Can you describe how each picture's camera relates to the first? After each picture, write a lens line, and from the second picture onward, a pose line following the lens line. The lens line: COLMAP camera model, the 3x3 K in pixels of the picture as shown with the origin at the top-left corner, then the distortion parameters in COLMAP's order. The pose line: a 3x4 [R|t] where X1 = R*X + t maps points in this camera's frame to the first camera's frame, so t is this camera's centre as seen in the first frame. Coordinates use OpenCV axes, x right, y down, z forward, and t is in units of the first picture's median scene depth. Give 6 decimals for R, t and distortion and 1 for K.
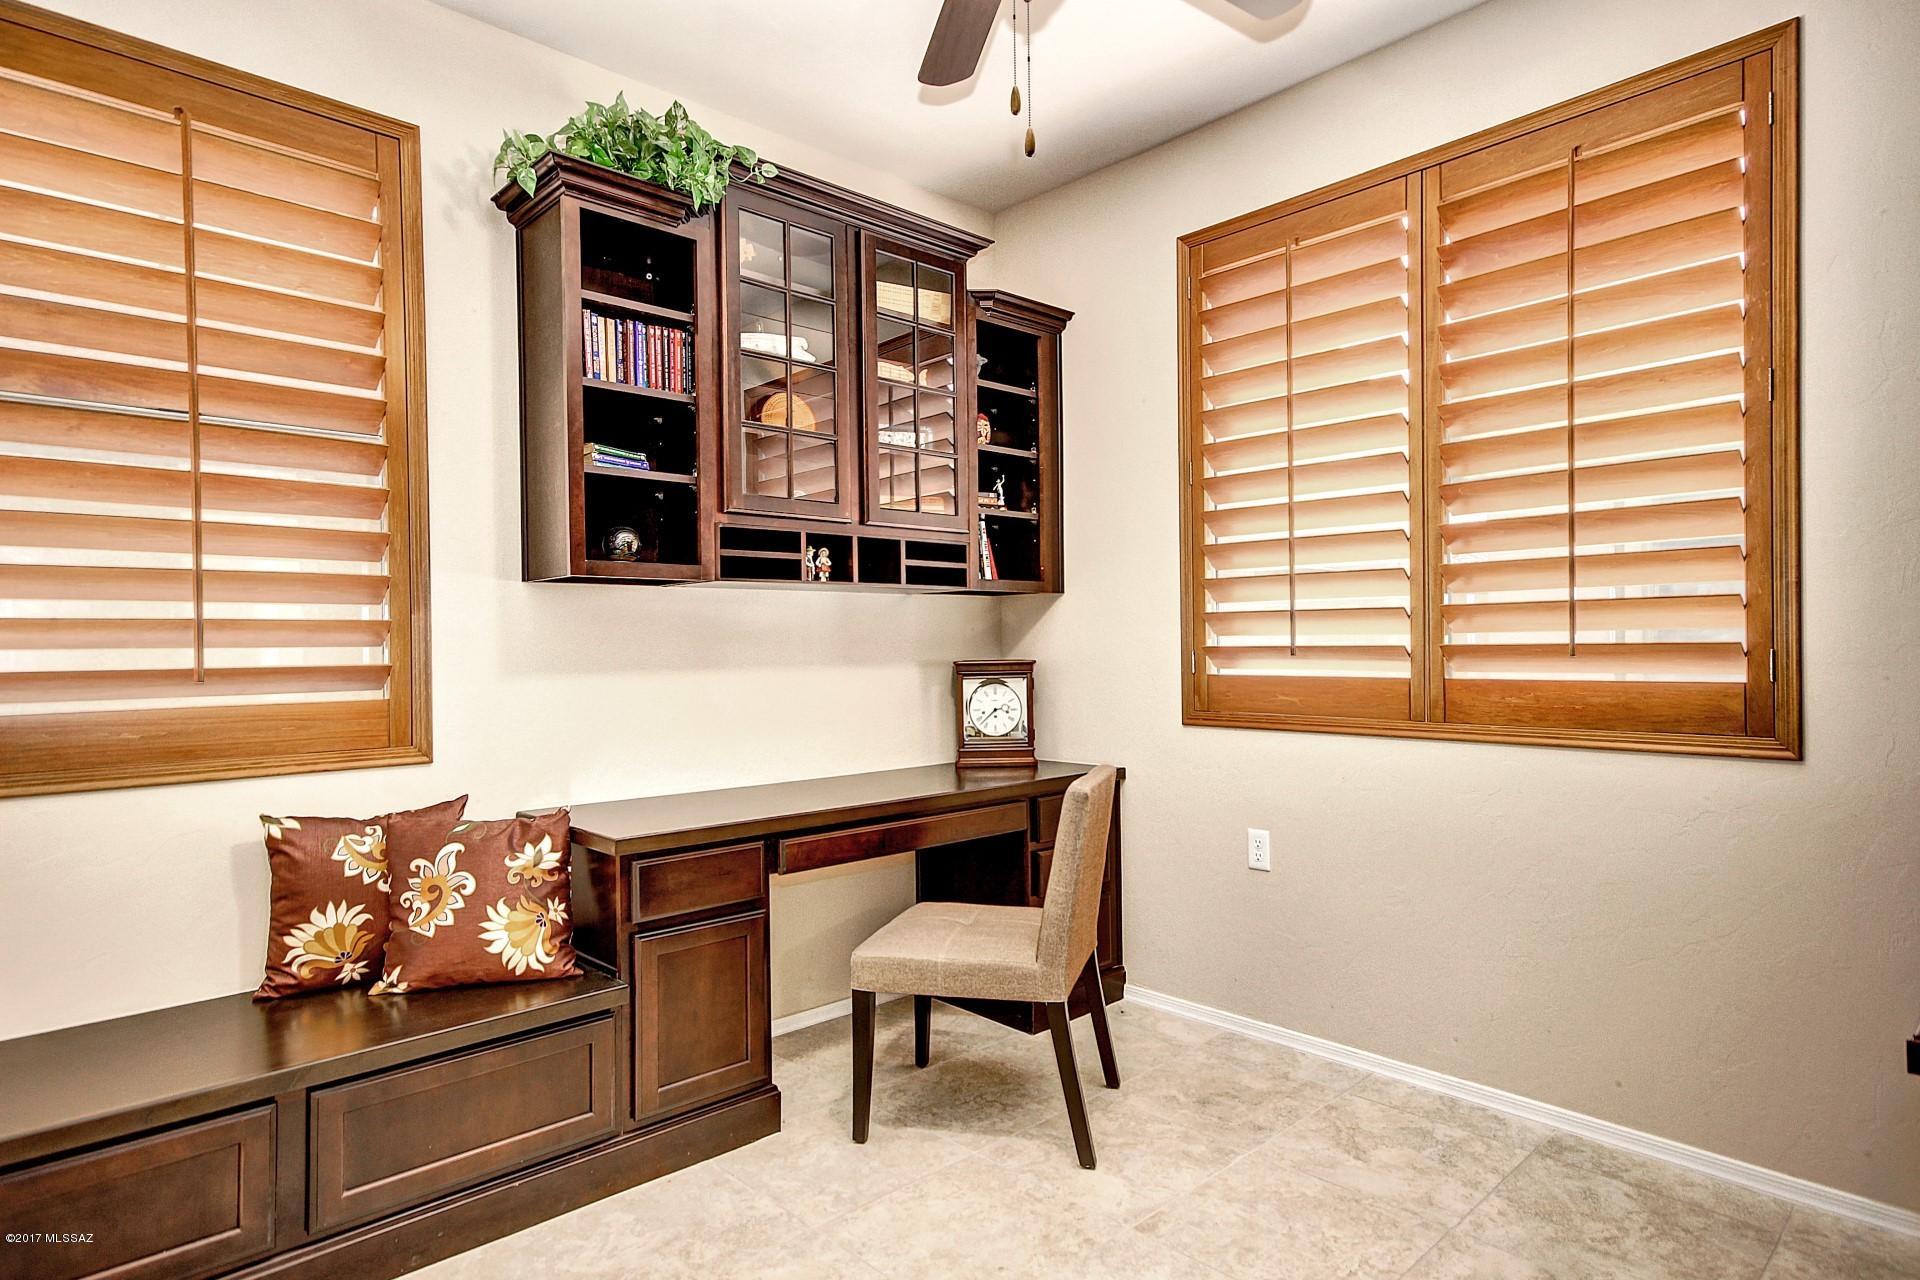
lens RADIAL K [[1056.7, 0, 979.8], [0, 1056.7, 645.1], [0, 0, 1]] dist [0.014809, -0.001881]
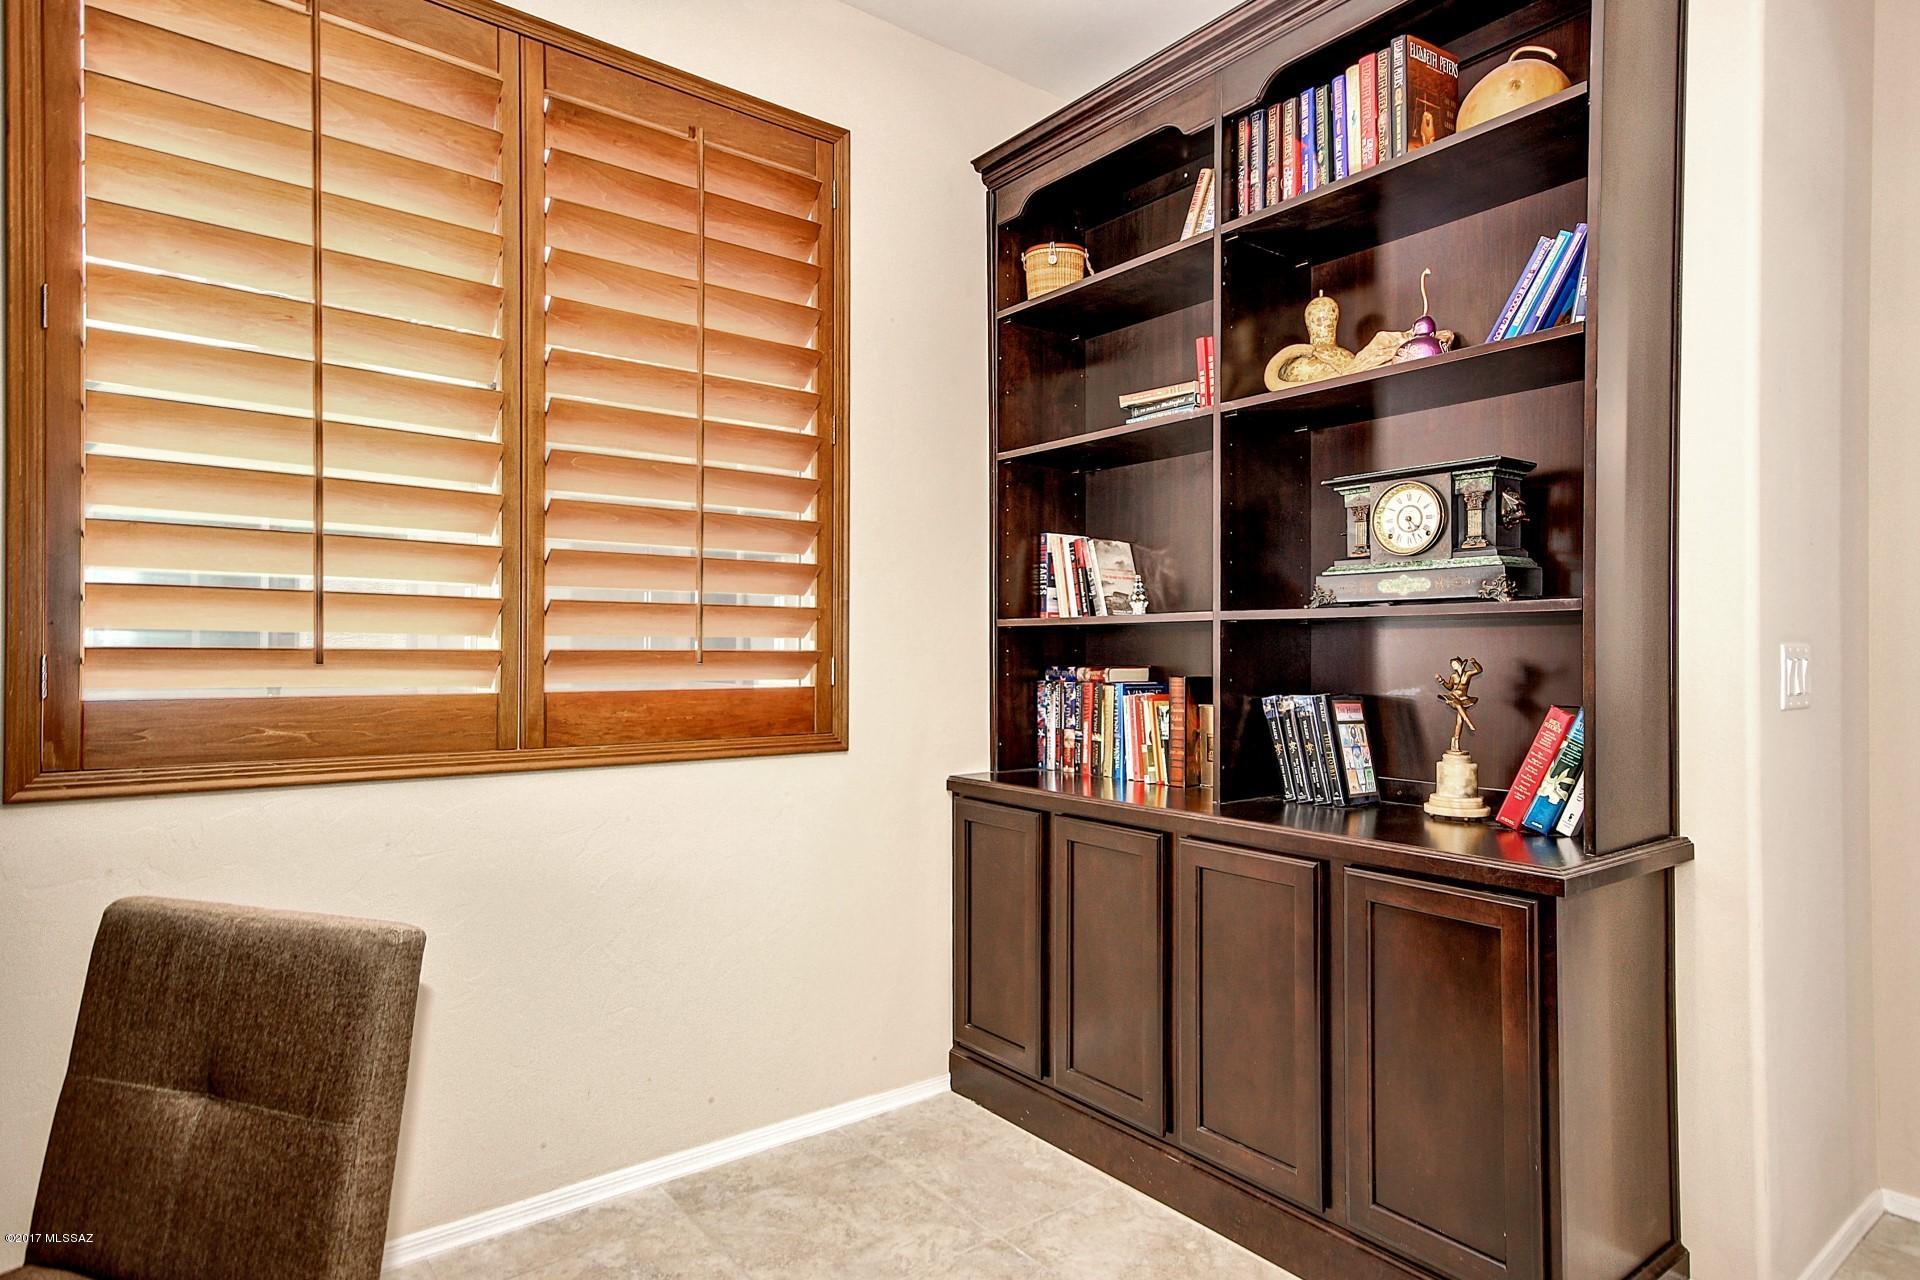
lens RADIAL K [[1056.7, 0, 979.8], [0, 1056.7, 645.1], [0, 0, 1]] dist [0.014809, -0.001881]
pose [[0.086748, 0.016249, 0.996098, -0.323427], [-0.007792, 0.999847, -0.015631, 0.006097], [-0.996200, -0.006406, 0.086862, 0.608586]]
